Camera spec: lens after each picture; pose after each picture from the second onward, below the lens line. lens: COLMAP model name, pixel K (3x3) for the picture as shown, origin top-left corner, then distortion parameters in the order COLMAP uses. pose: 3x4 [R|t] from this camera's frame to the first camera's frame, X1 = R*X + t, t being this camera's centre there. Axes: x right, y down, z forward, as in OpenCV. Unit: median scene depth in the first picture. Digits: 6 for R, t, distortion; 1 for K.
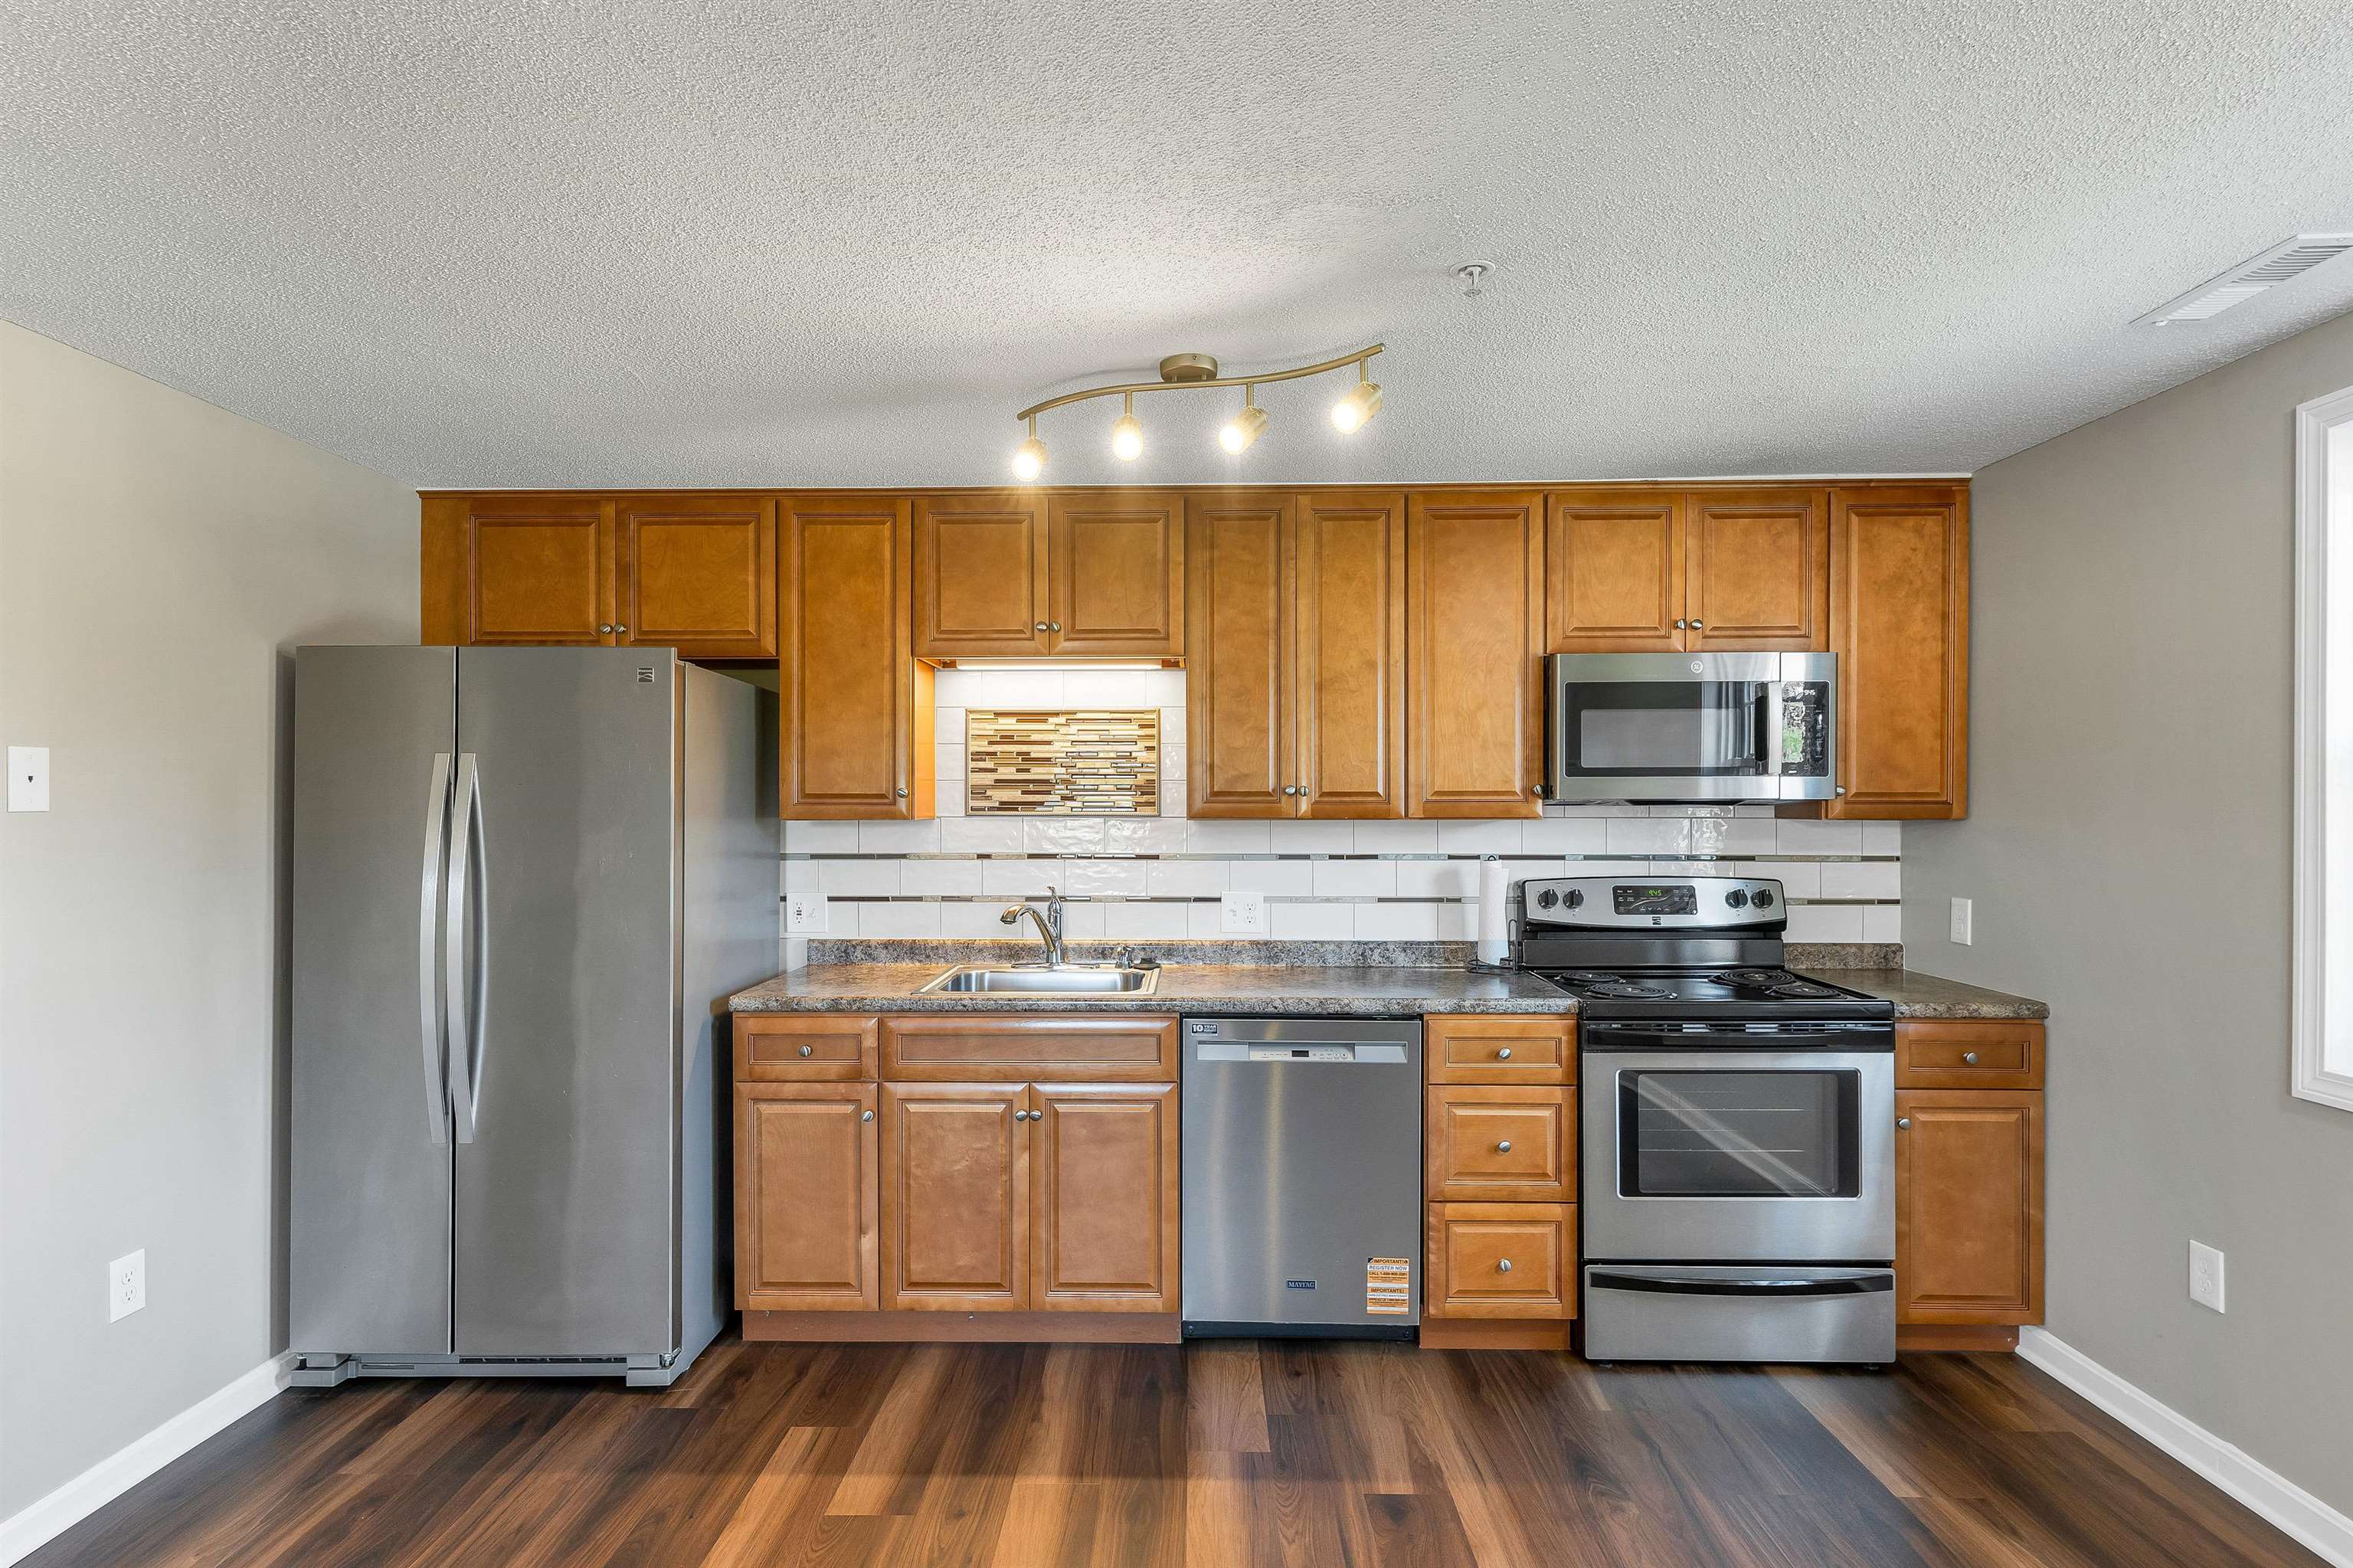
lens RADIAL K [[1202.5, 0, 1167.2], [0, 1202.5, 807.5], [0, 0, 1]] dist [-0.004016, 0.001420]
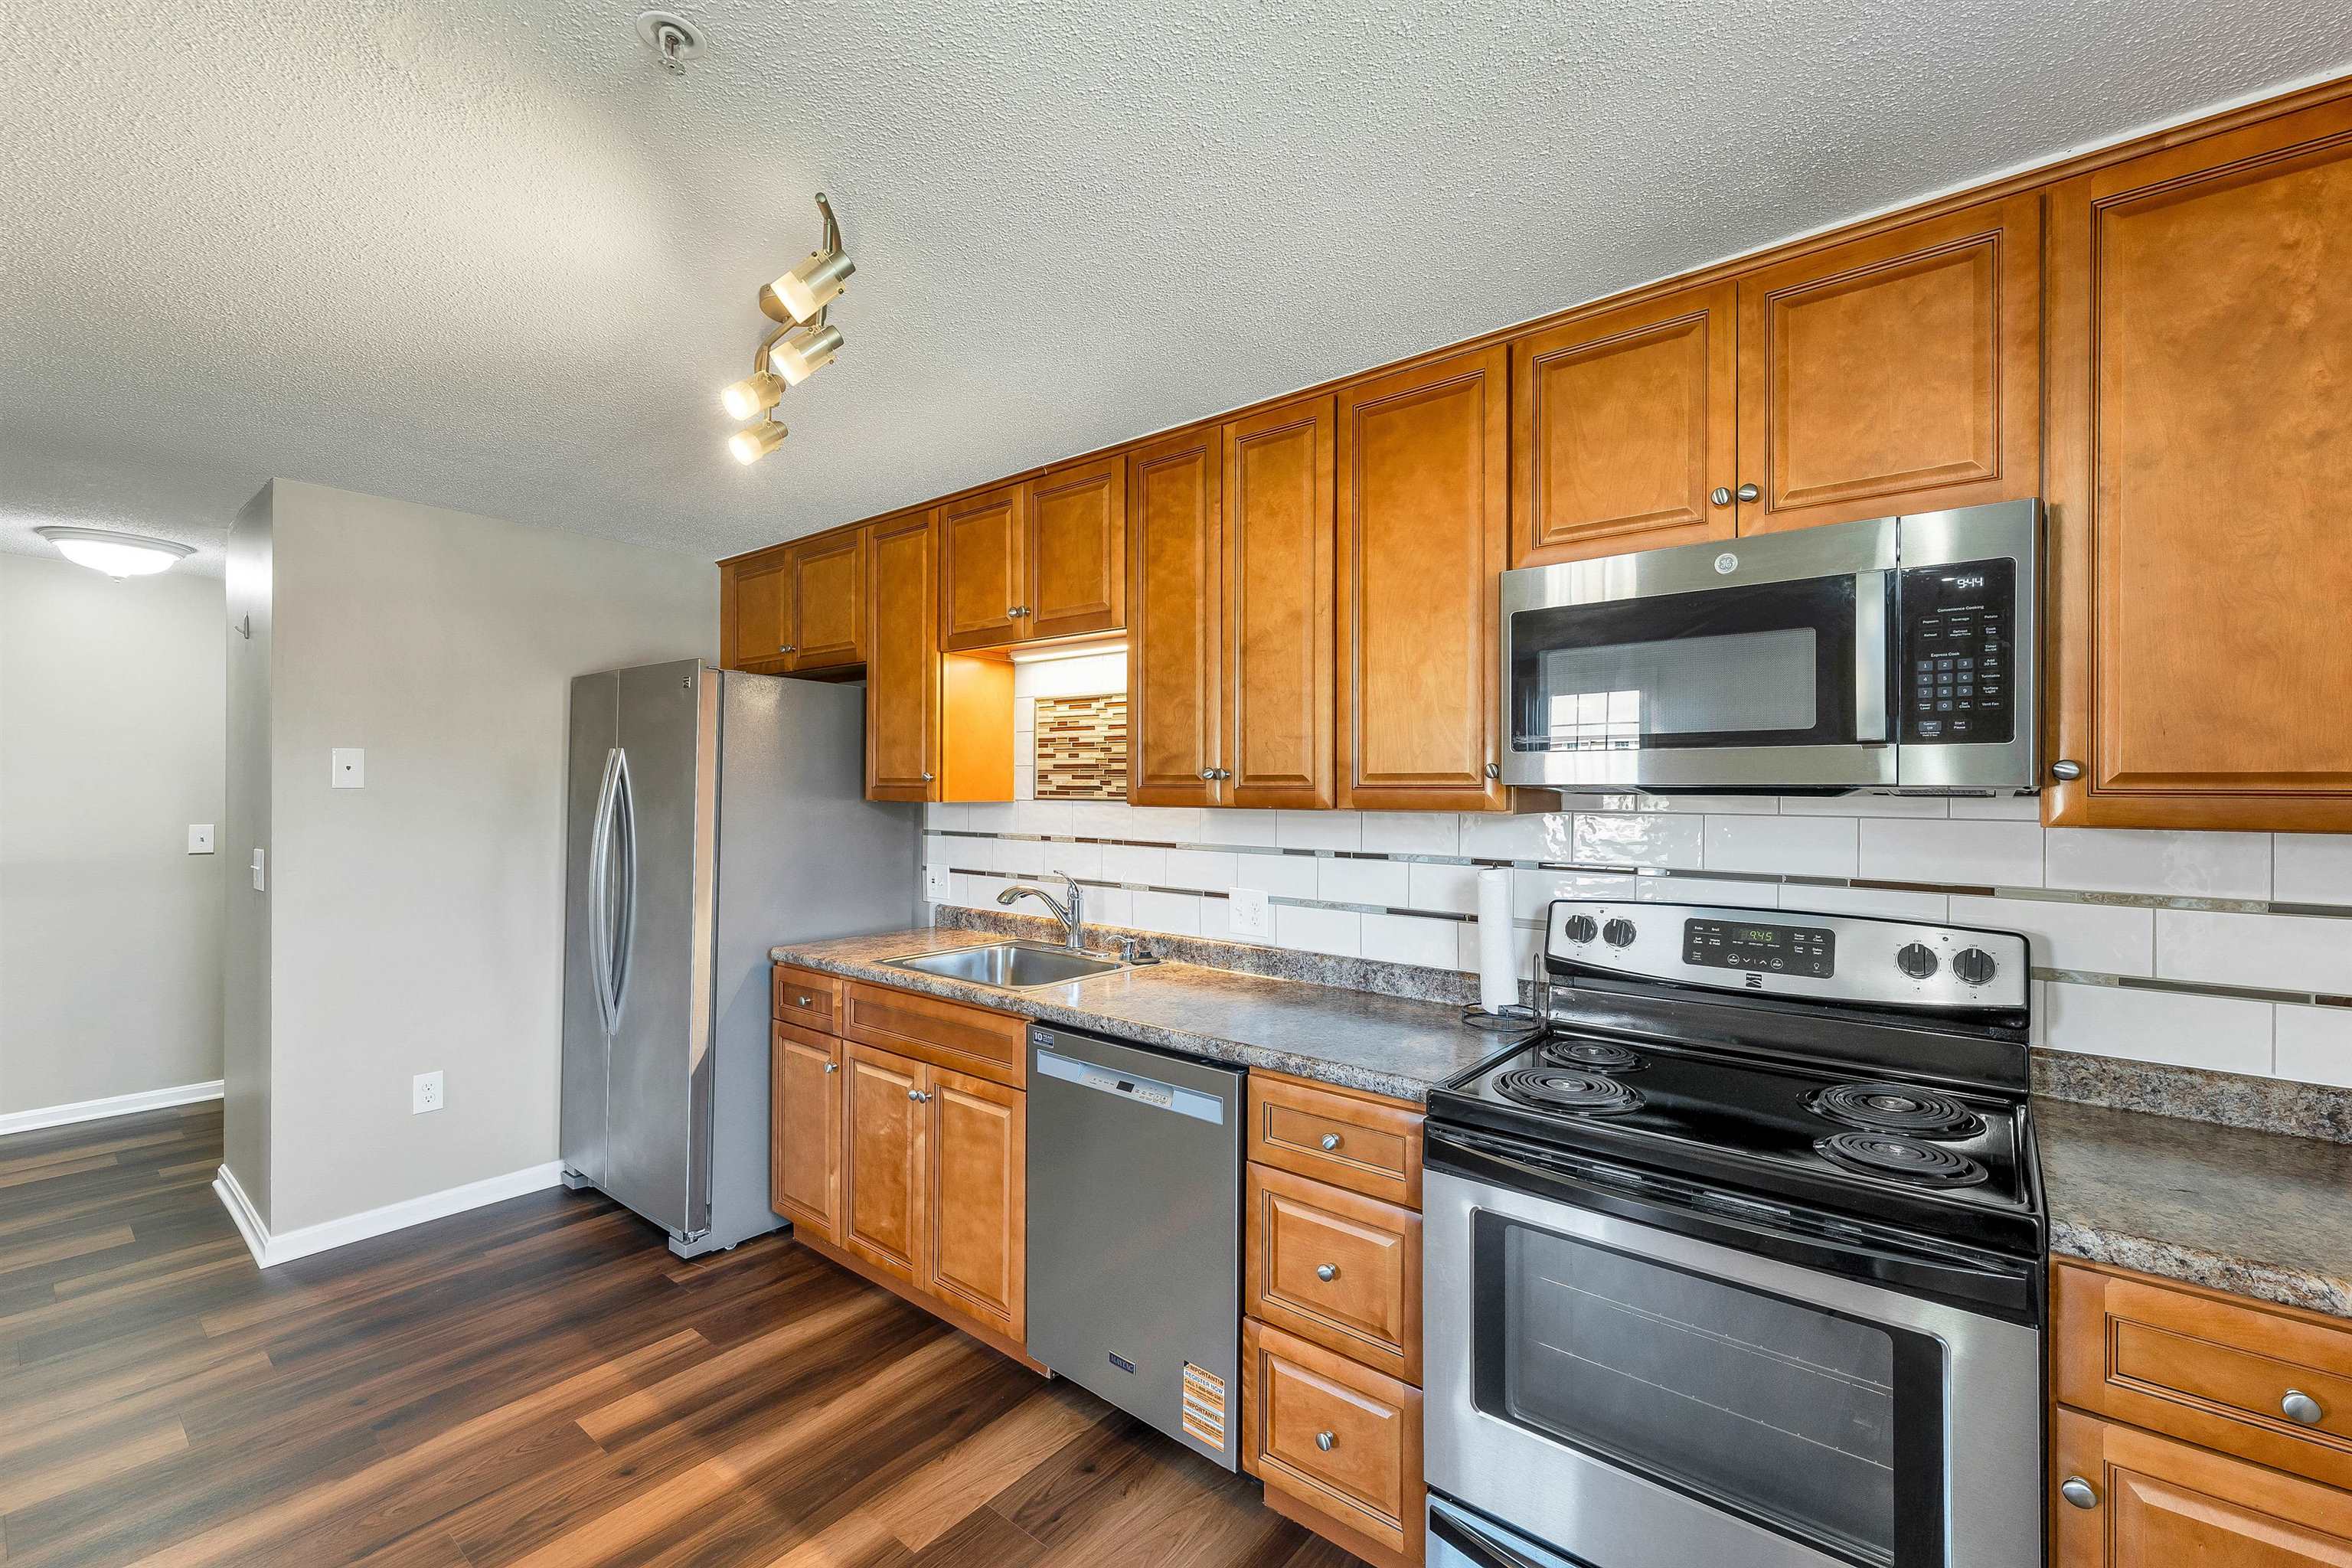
lens RADIAL K [[993.1, 0, 1154.7], [0, 993.1, 780.1], [0, 0, 1]] dist [0.004474, -0.002002]
pose [[0.784501, 0.000294, -0.620128, 0.516470], [-0.008863, 0.999903, -0.010737, -0.001580], [0.620065, 0.013919, 0.784427, 0.431406]]
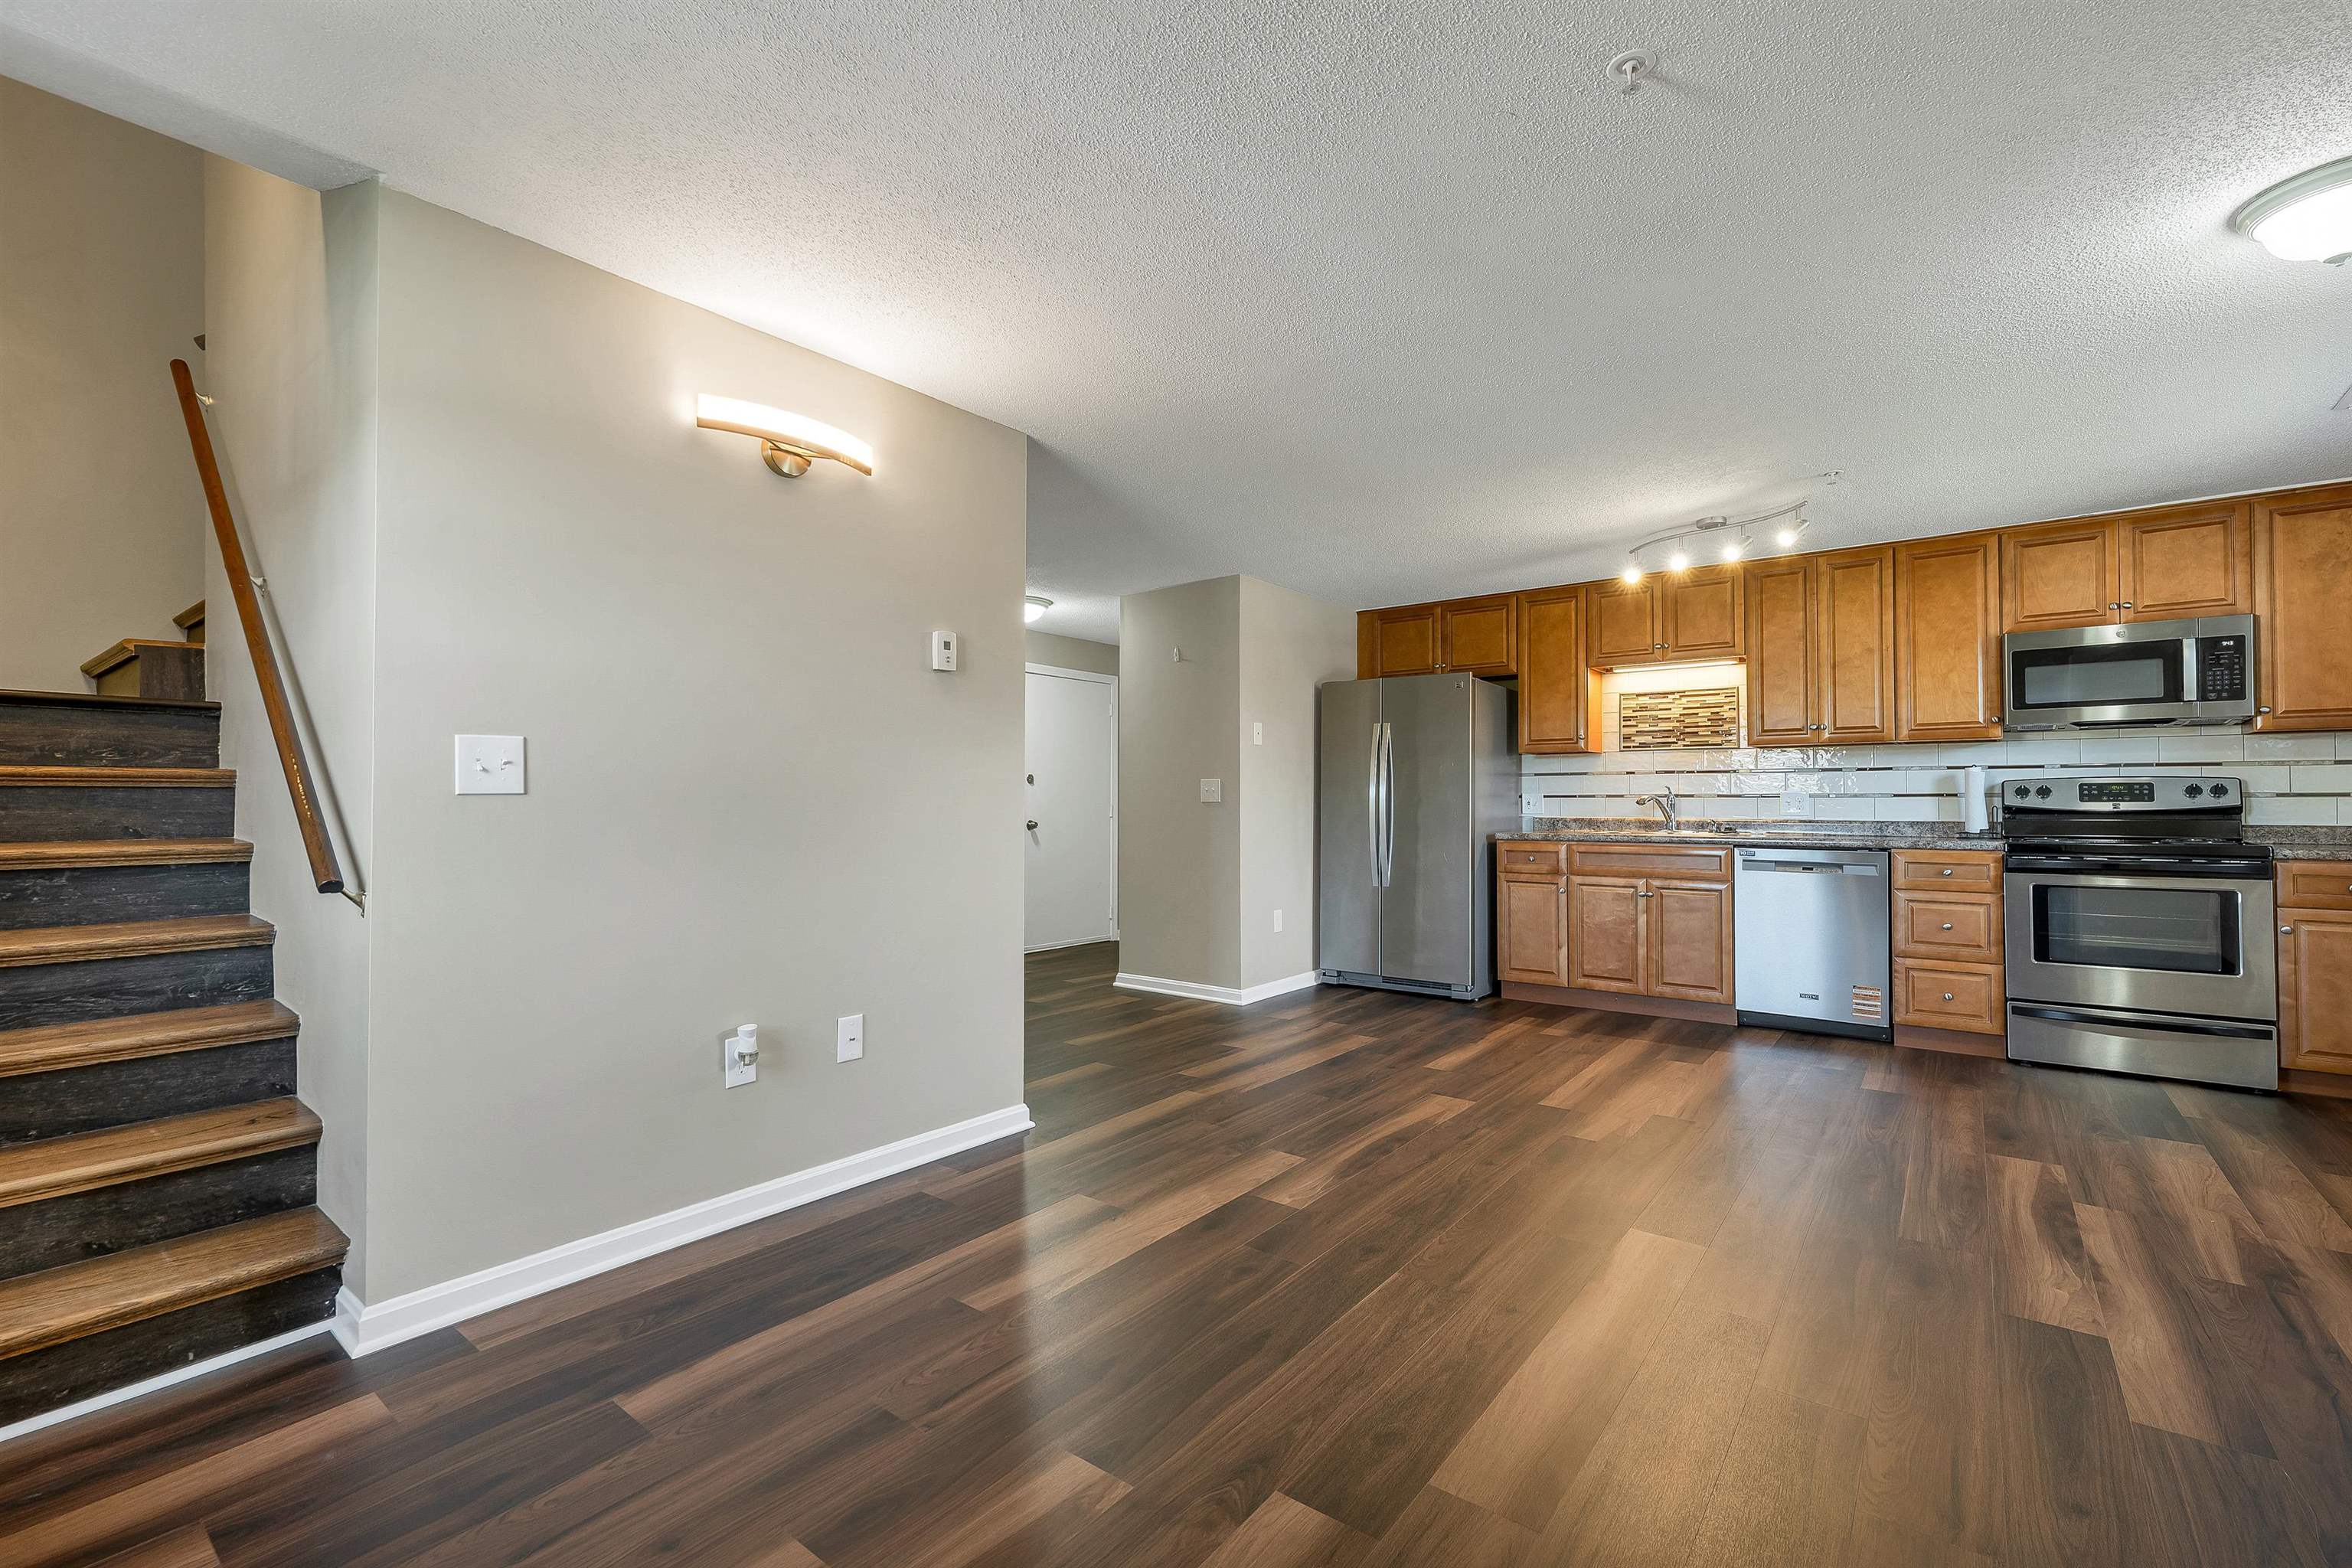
lens RADIAL K [[993.1, 0, 1179.8], [0, 993.1, 785.6], [0, 0, 1]] dist [0.004474, -0.002002]
pose [[0.800666, -0.008265, -0.599053, 0.234437], [-0.003263, 0.999830, -0.018156, 0.101838], [0.599102, 0.016491, 0.800503, -0.718207]]
